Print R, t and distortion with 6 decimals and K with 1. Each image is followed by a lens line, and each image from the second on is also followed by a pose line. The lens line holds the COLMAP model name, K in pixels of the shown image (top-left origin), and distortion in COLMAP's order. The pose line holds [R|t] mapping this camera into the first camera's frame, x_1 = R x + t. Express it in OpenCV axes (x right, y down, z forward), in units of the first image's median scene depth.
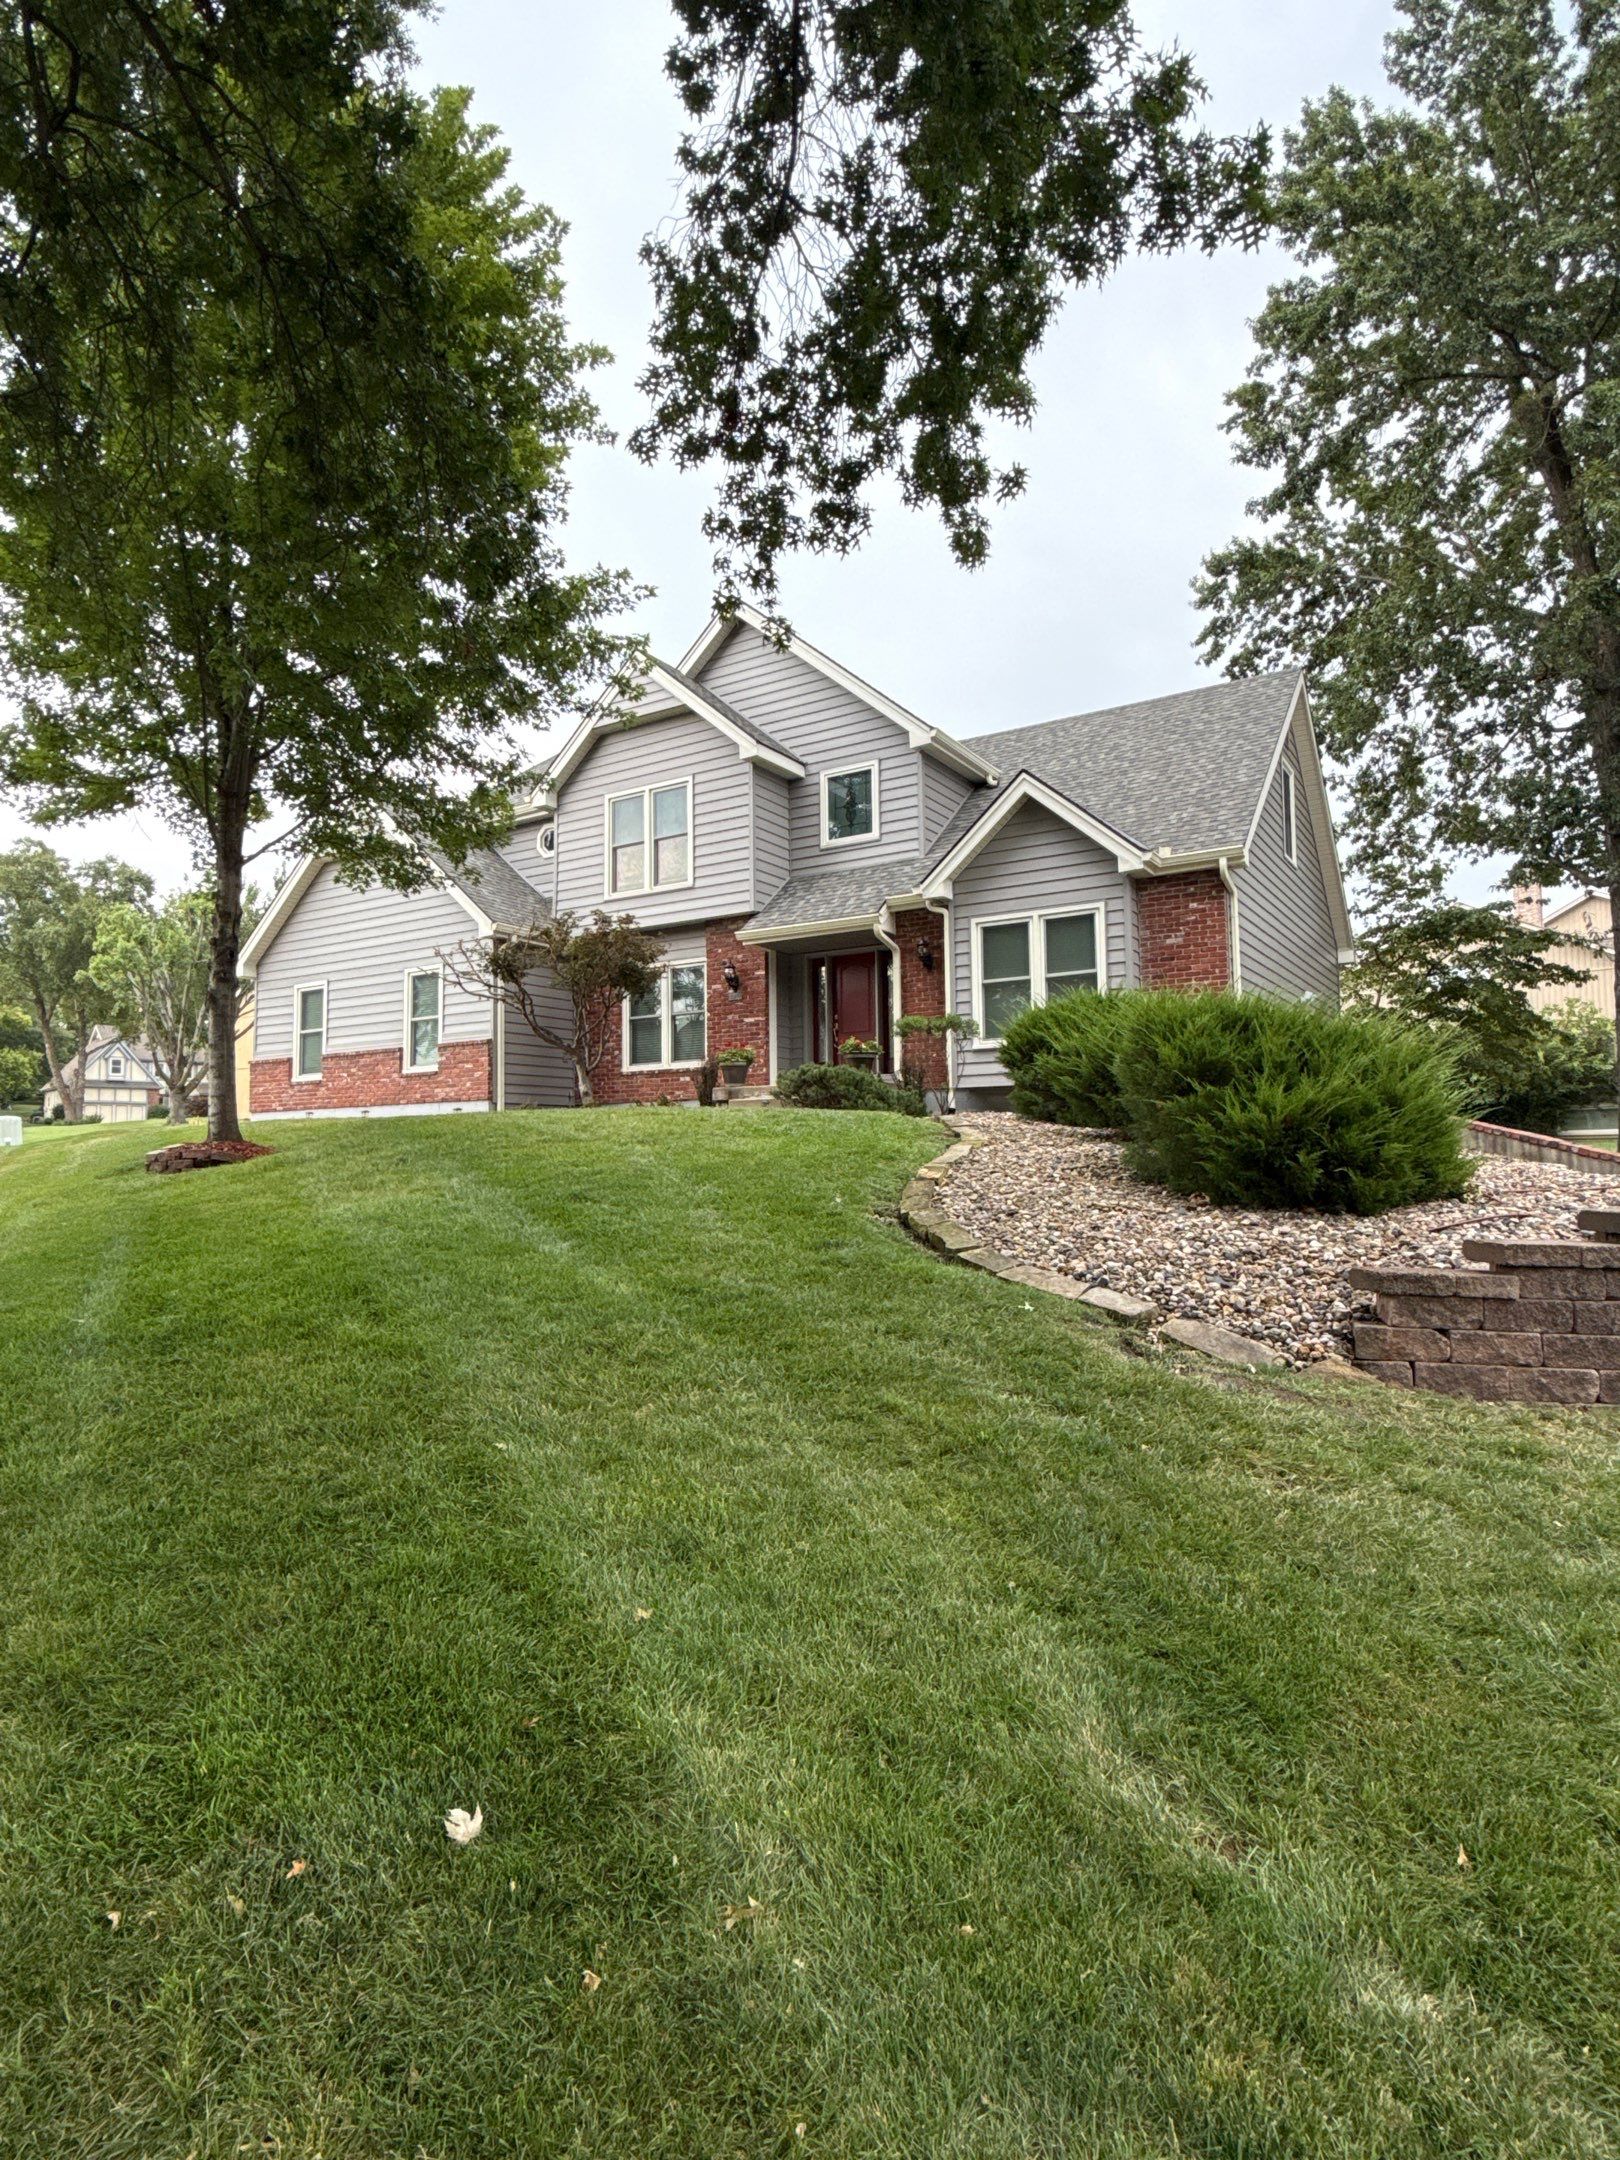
lens RADIAL K [[1220.1, 0, 807.2], [0, 1220.1, 1062.9], [0, 0, 1]] dist [0.005332, 0.006692]
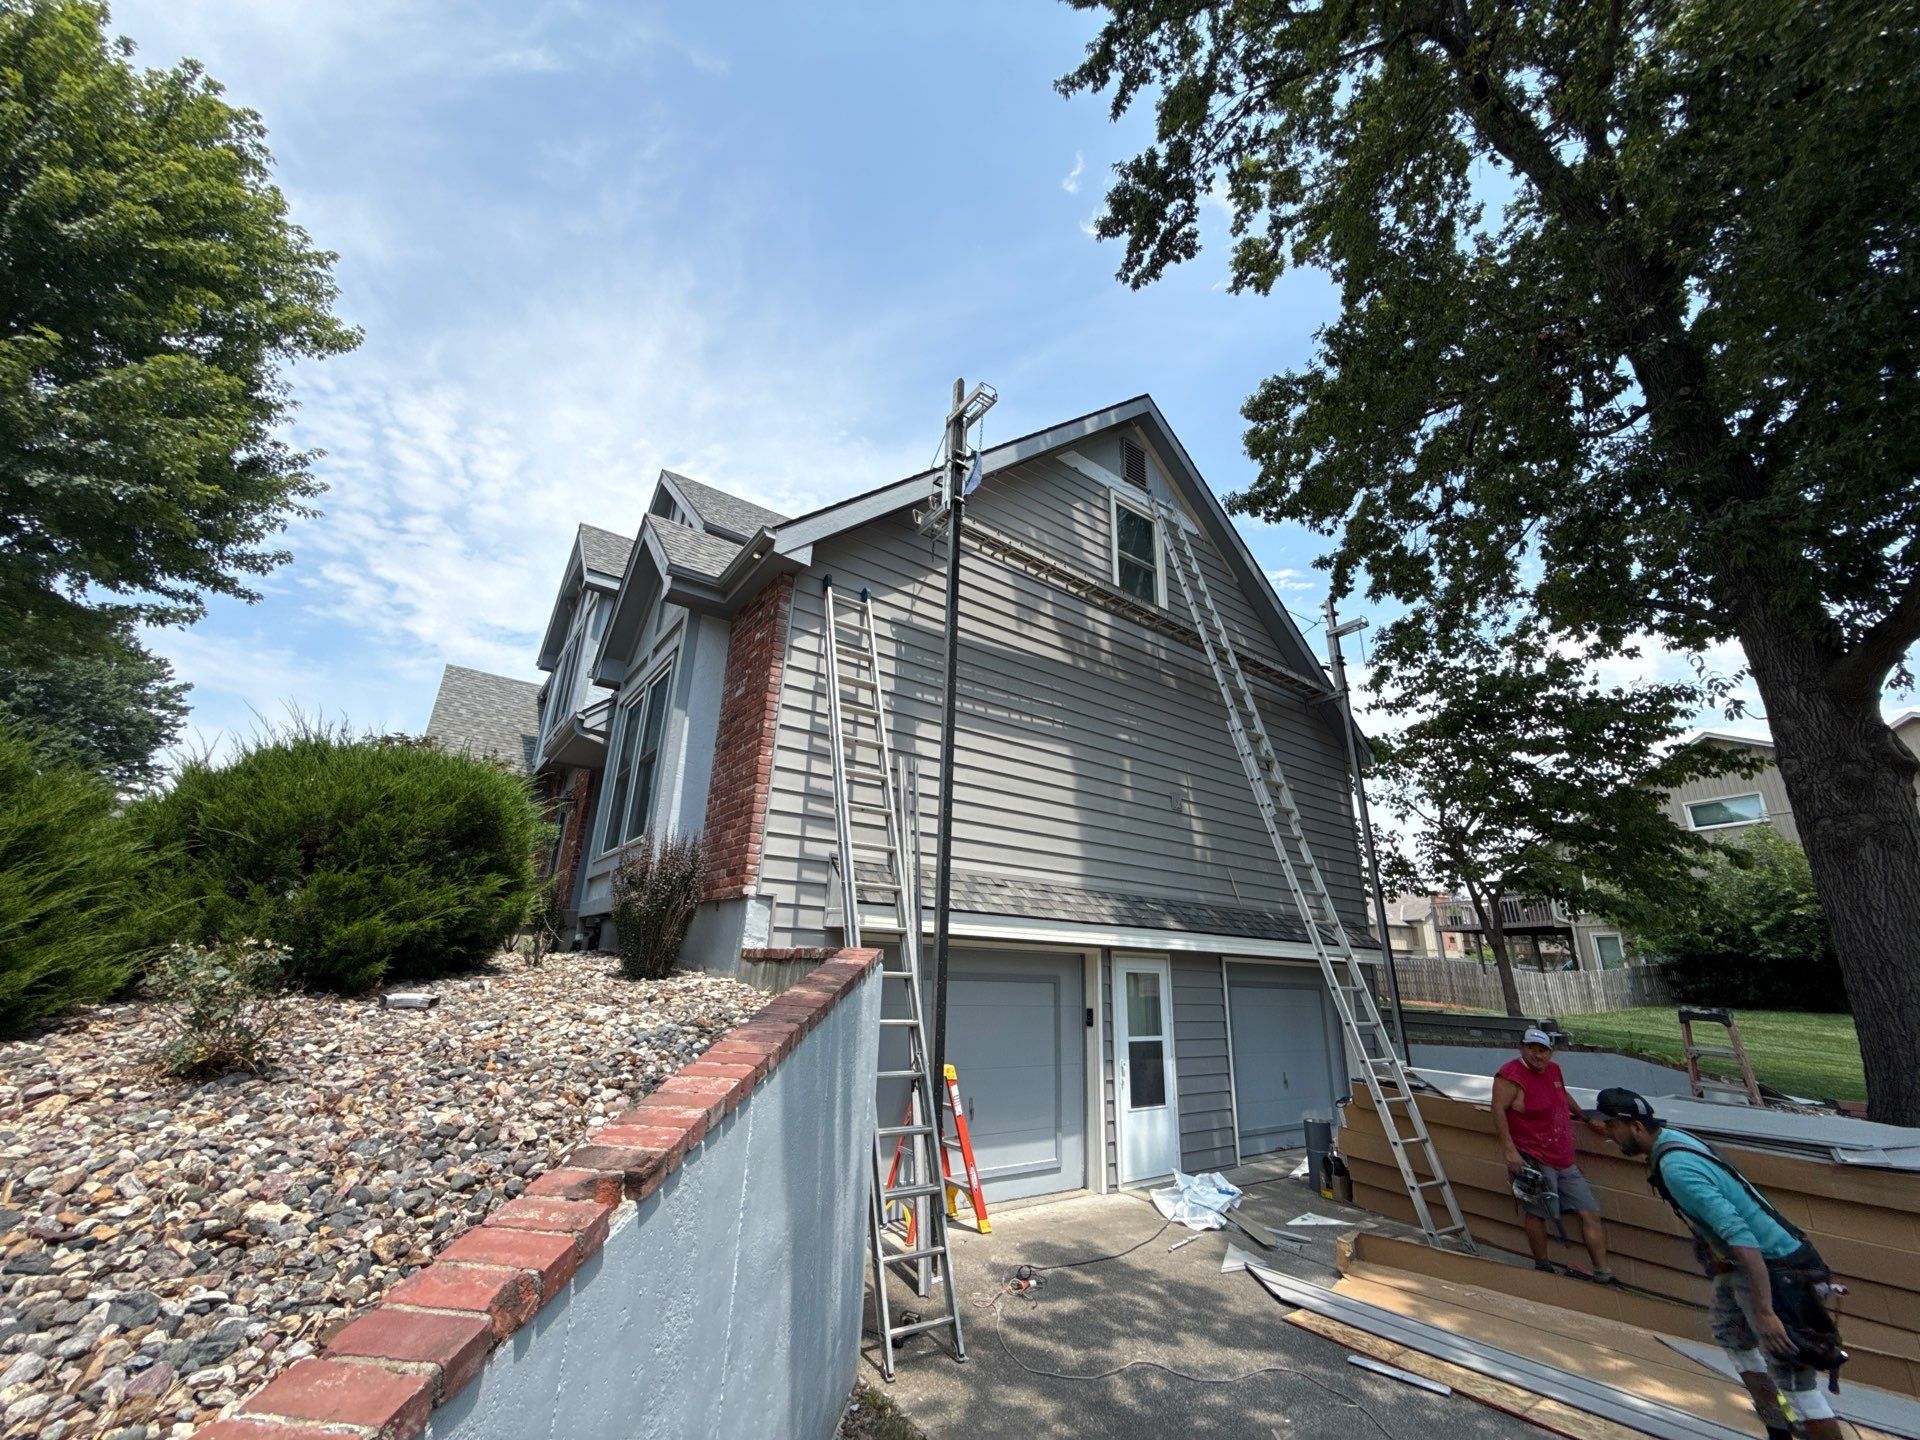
lens RADIAL K [[762.2, 0, 961.6], [0, 762.2, 722.3], [0, 0, 1]] dist [-0.004380, 0.000072]
pose [[0.926585, -0.079962, -0.367487, 0.527788], [-0.011225, 0.970821, -0.239544, 0.014136], [0.375918, 0.226083, 0.898650, 0.631832]]
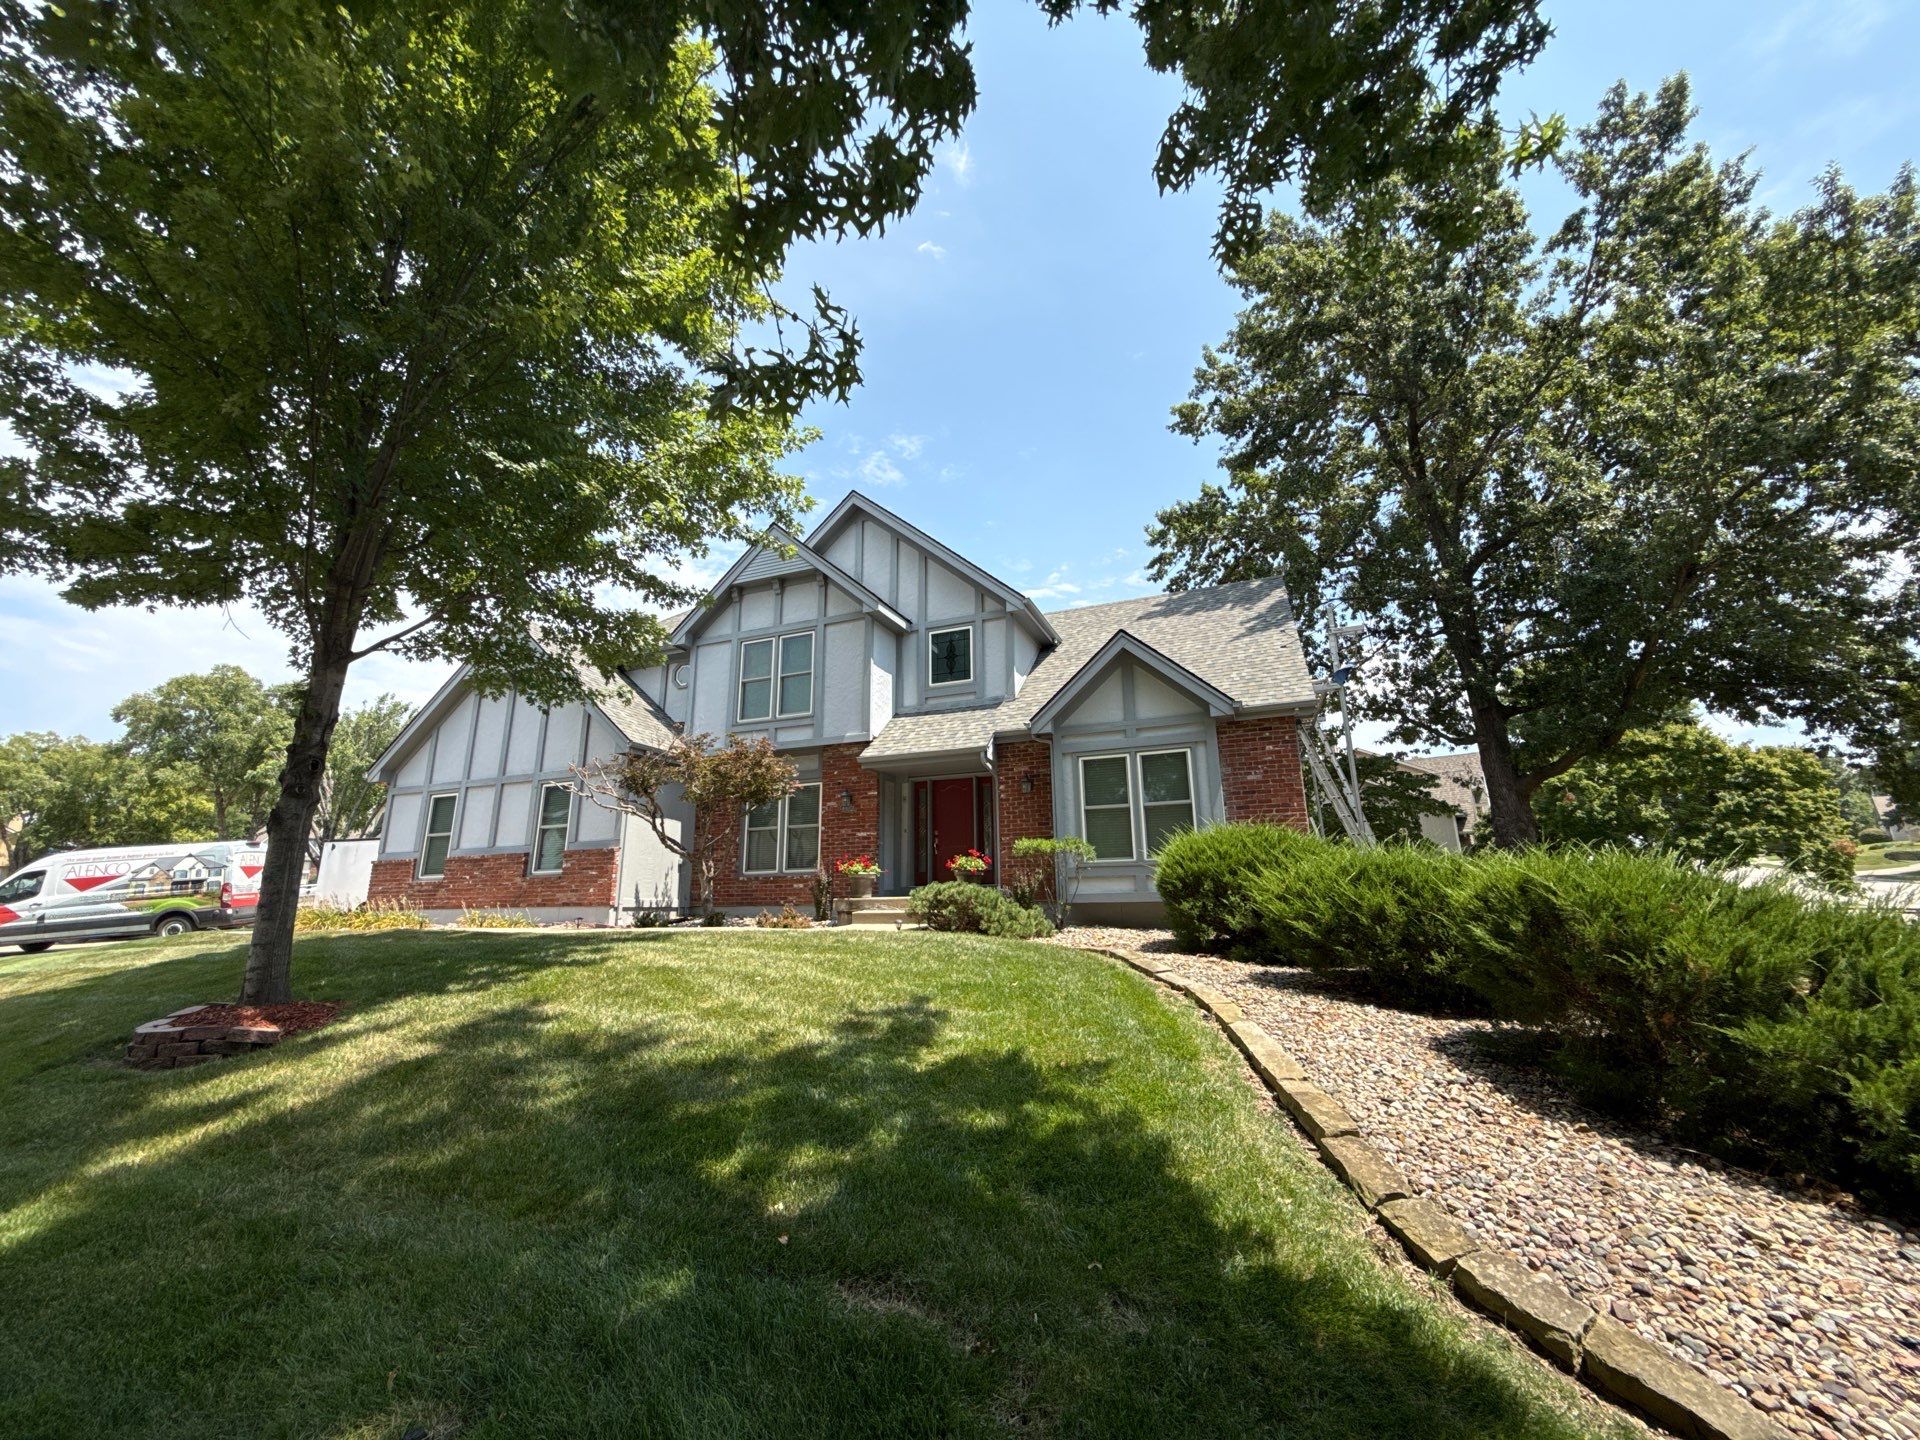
lens RADIAL K [[762.2, 0, 953.5], [0, 762.2, 706.5], [0, 0, 1]] dist [-0.004380, 0.000072]
pose [[0.983321, 0.043783, 0.176533, -0.107961], [-0.012614, 0.984673, -0.173954, -0.034717], [-0.181443, 0.168826, 0.968801, 0.323868]]
